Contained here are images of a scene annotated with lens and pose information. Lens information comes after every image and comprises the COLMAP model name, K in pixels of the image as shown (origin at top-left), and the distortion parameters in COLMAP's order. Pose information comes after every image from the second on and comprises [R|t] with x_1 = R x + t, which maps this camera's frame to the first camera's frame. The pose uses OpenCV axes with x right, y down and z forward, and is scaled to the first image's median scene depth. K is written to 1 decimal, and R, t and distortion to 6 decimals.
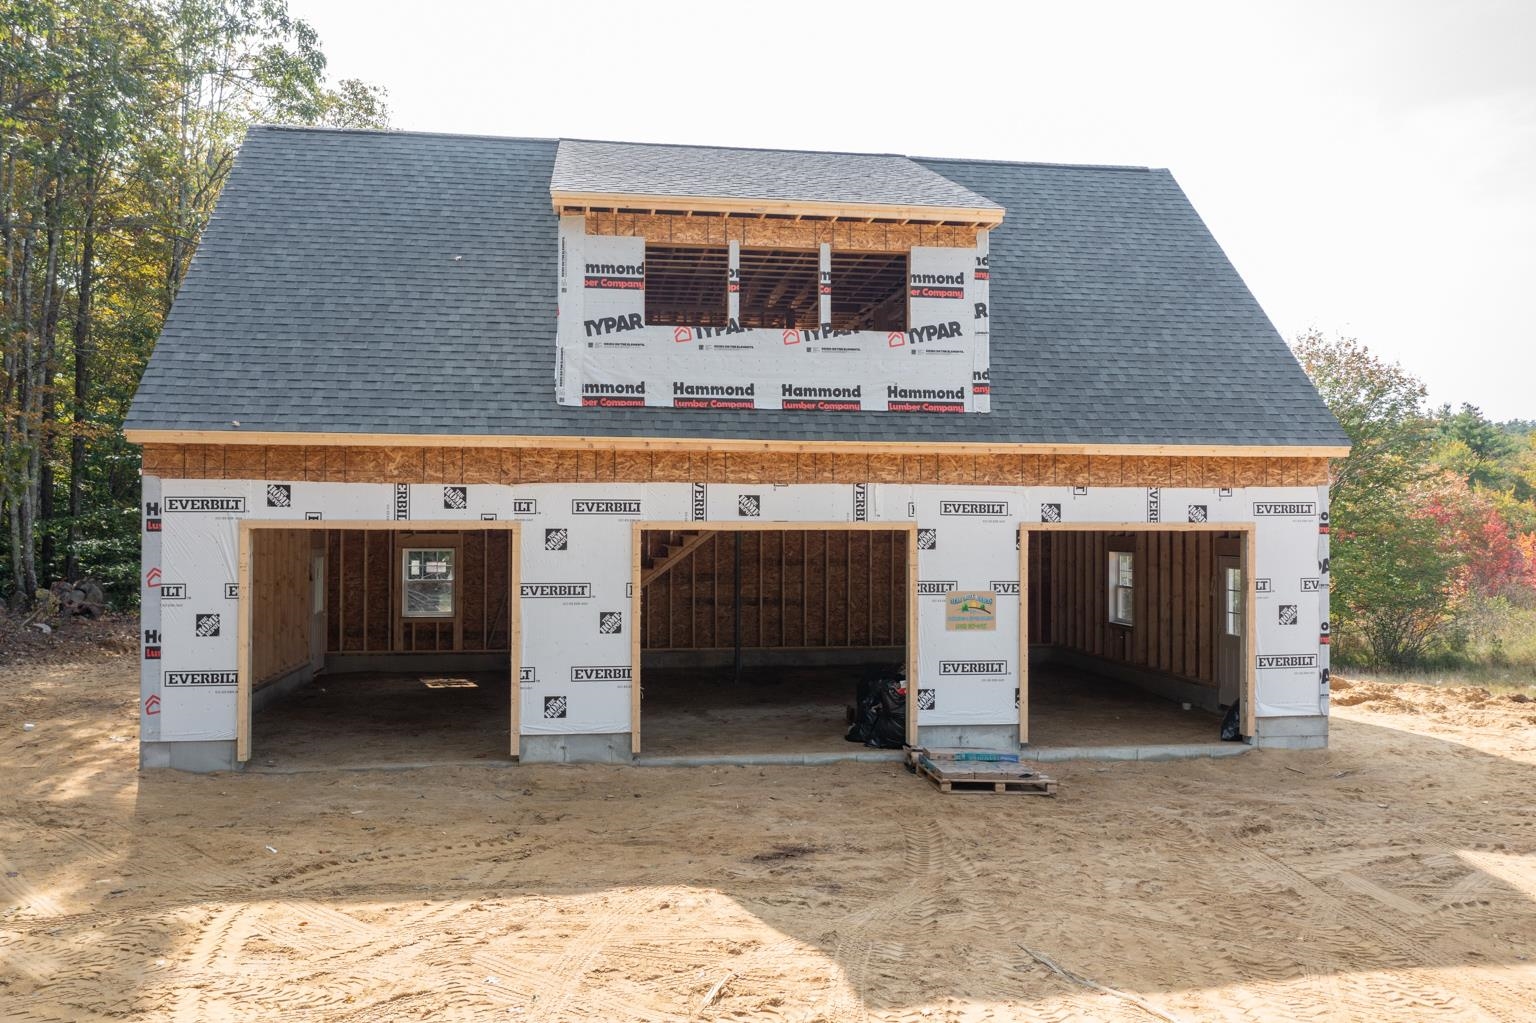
lens RADIAL K [[1218.6, 0, 770.1], [0, 1218.6, 515.2], [0, 0, 1]] dist [-0.015809, 0.004907]
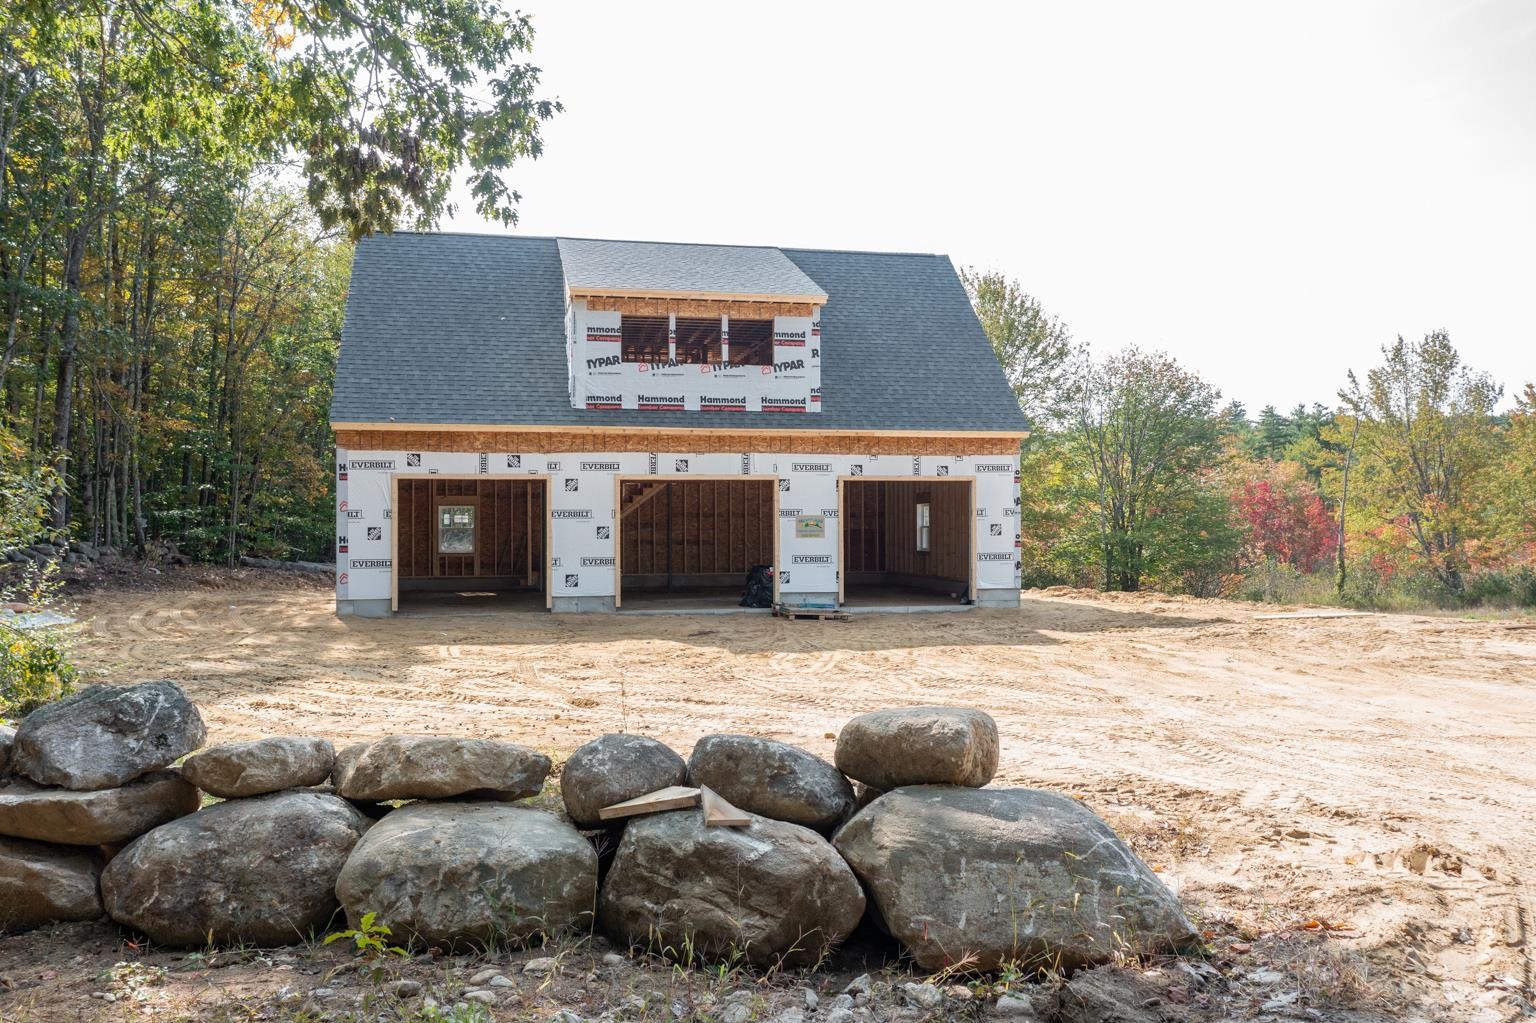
lens RADIAL K [[1218.6, 0, 766.5], [0, 1218.6, 508.8], [0, 0, 1]] dist [-0.015809, 0.004907]
pose [[0.997713, -0.005951, 0.067336, -0.013974], [0.006281, 0.999969, -0.004699, 0.061331], [-0.067306, 0.005111, 0.997719, -0.730381]]
